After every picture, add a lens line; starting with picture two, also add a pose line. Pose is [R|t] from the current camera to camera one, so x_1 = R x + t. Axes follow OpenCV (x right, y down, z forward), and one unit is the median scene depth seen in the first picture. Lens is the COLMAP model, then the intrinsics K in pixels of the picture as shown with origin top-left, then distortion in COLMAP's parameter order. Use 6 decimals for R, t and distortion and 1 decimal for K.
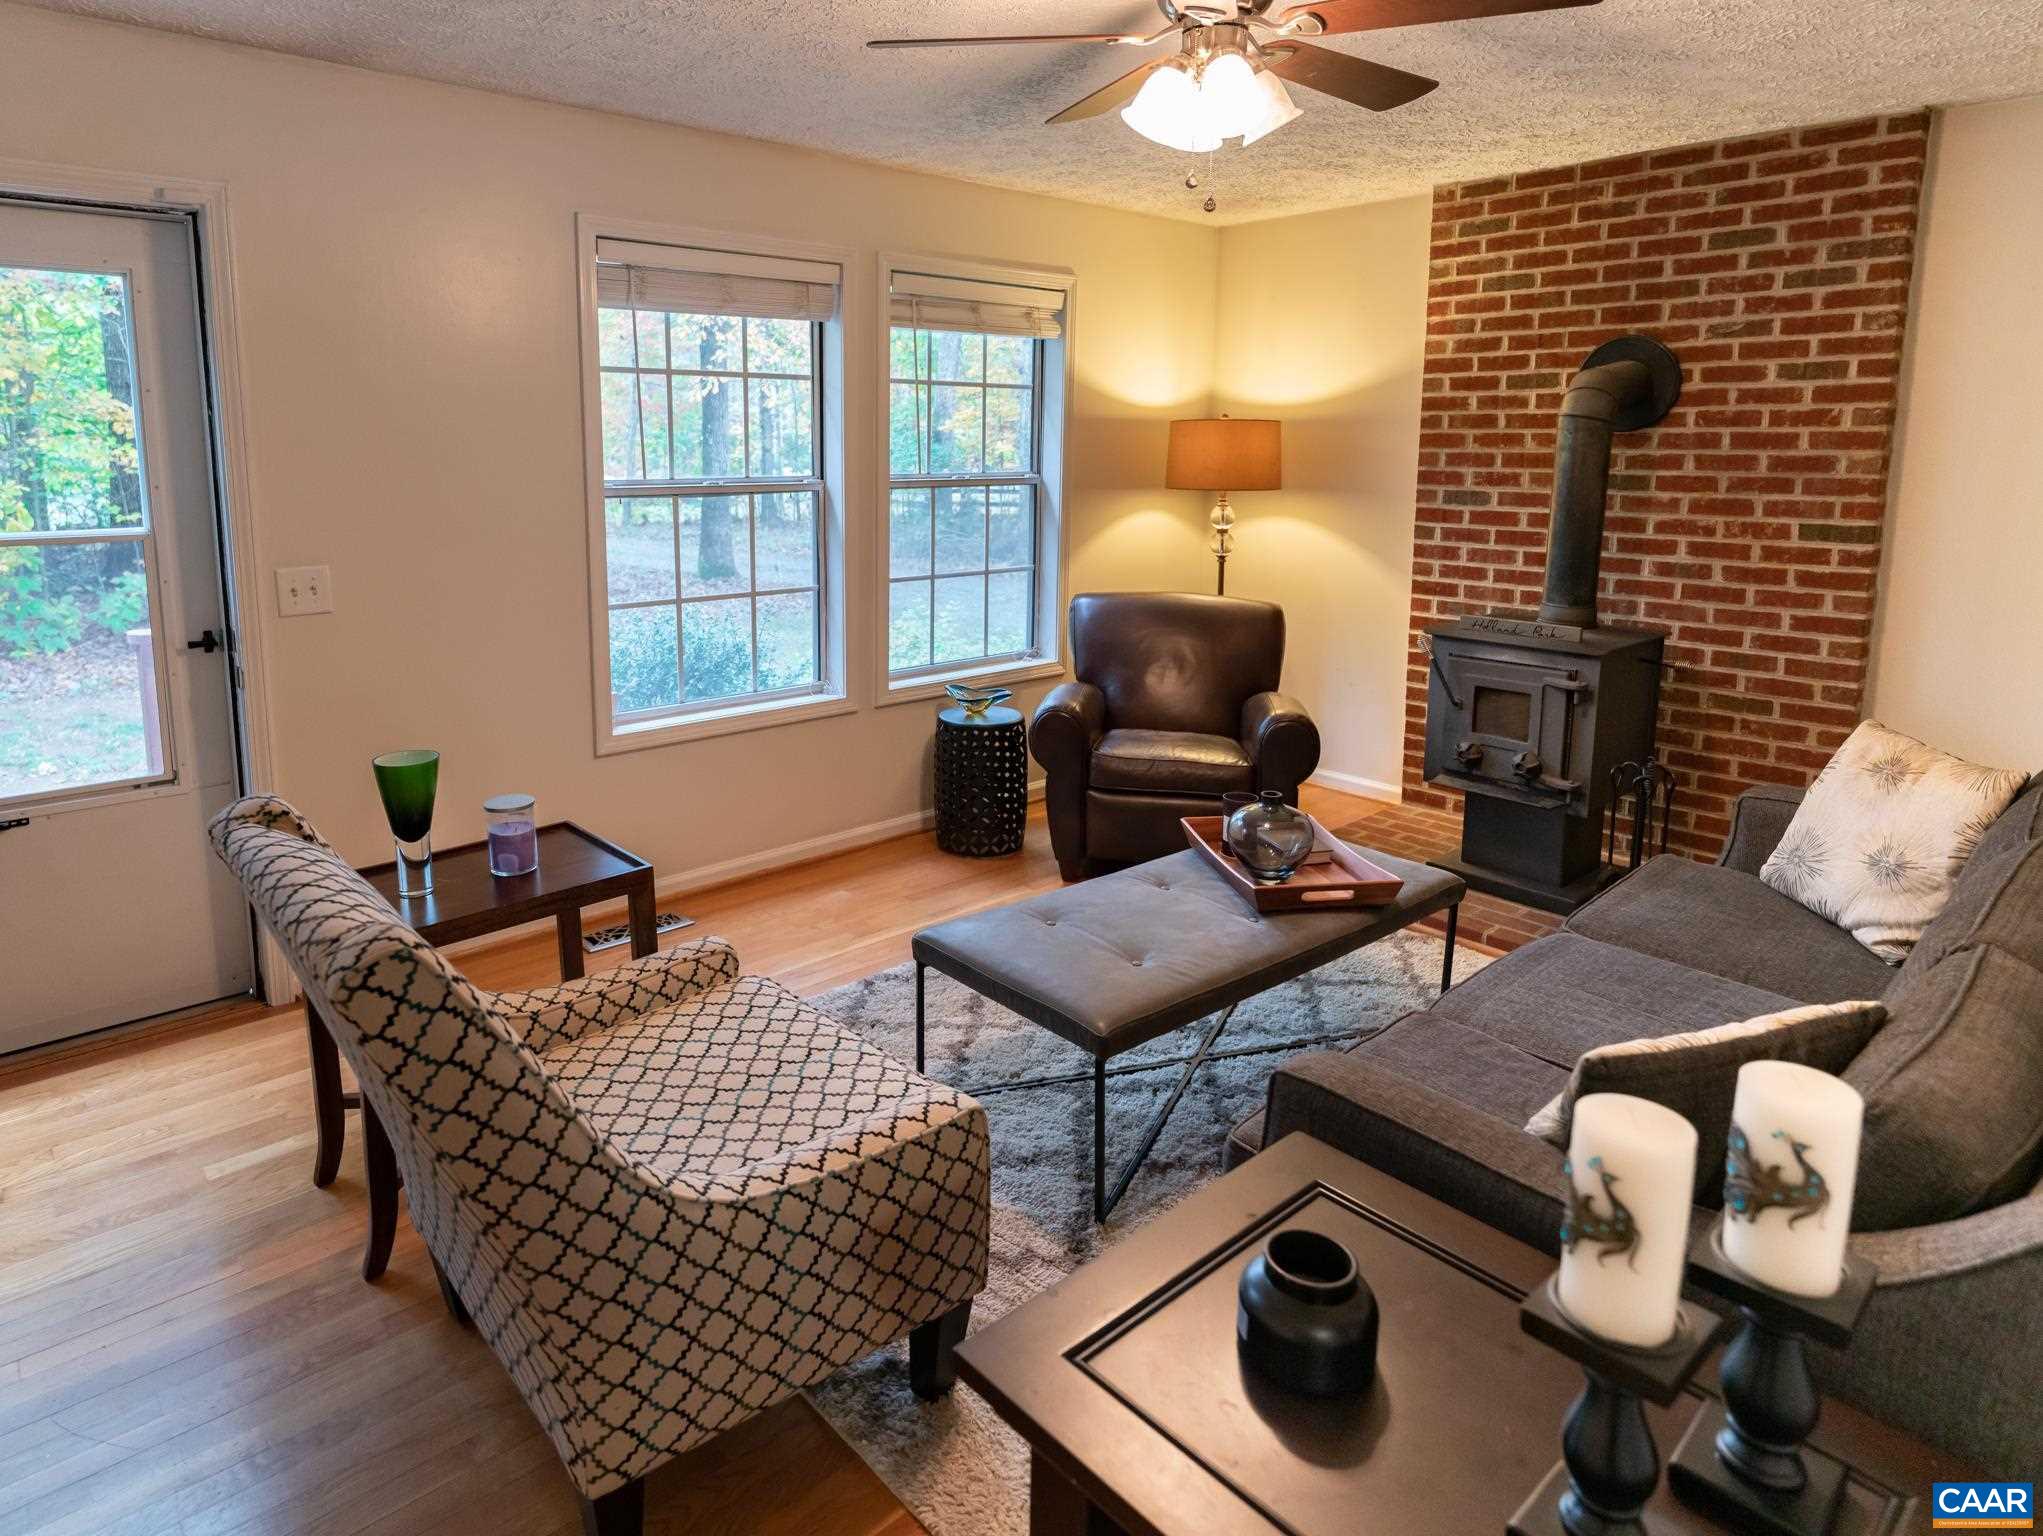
lens RADIAL K [[1369.3, 0, 1021.5], [0, 1369.3, 768.0], [0, 0, 1]] dist [0.005773, 0.001134]
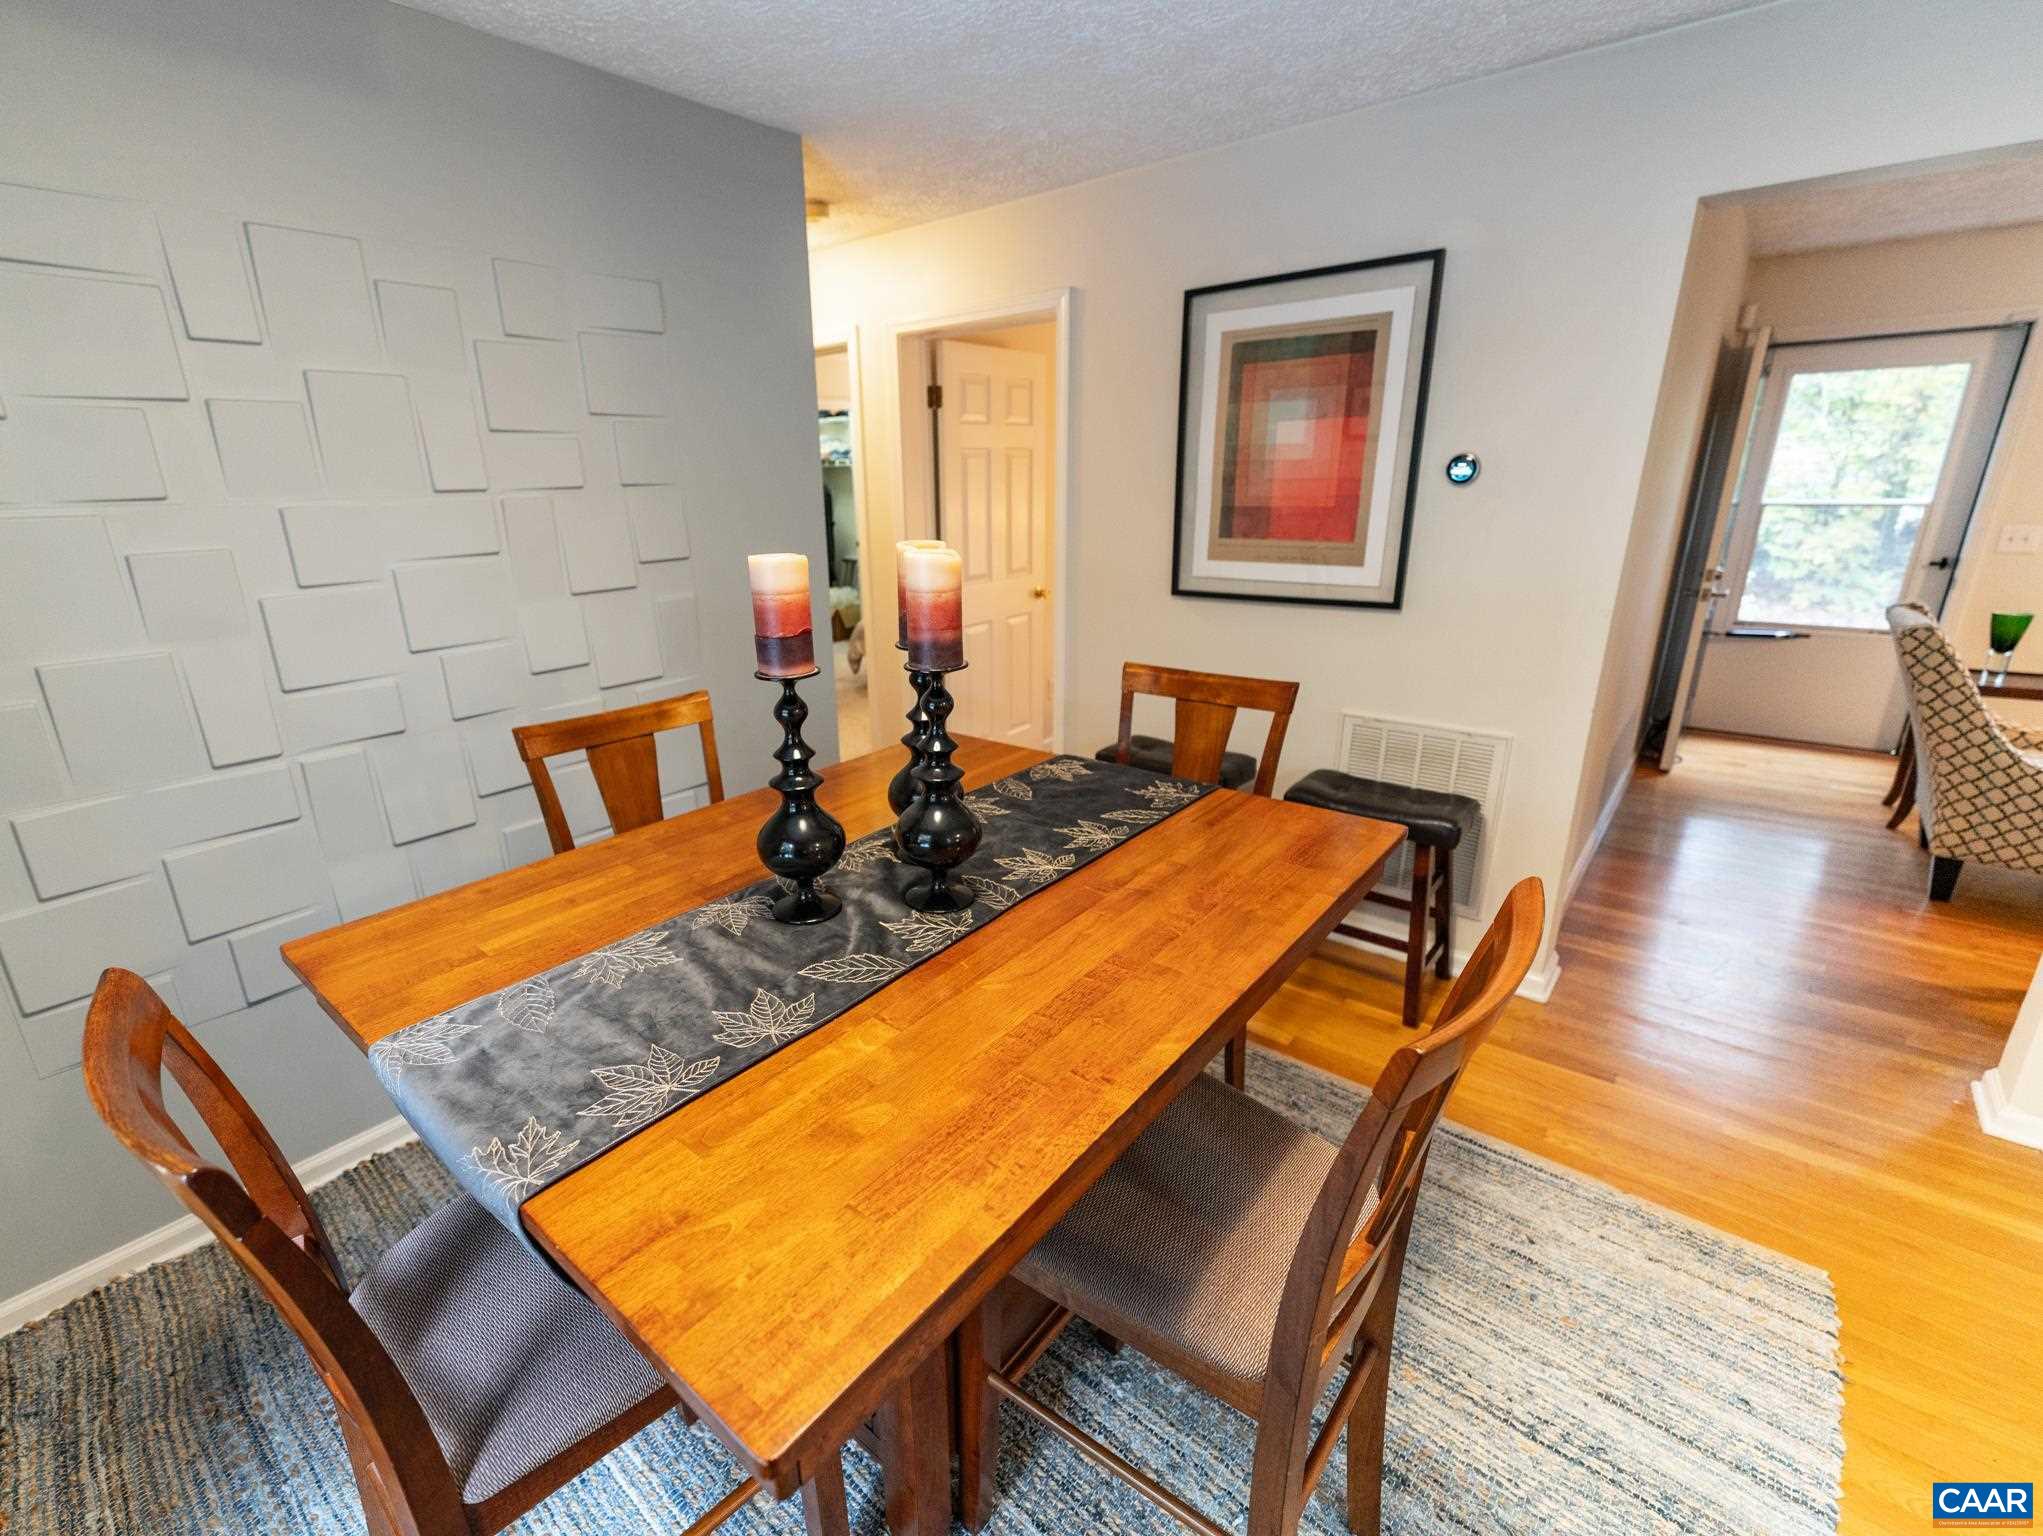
lens RADIAL K [[911.9, 0, 967.7], [0, 911.9, 767.5], [0, 0, 1]] dist [-0.019326, -0.001273]
pose [[0.173524, 0.277122, -0.945036, 0.413728], [-0.179489, 0.952421, 0.246330, 0.118606], [0.968335, 0.126879, 0.215009, -0.533080]]
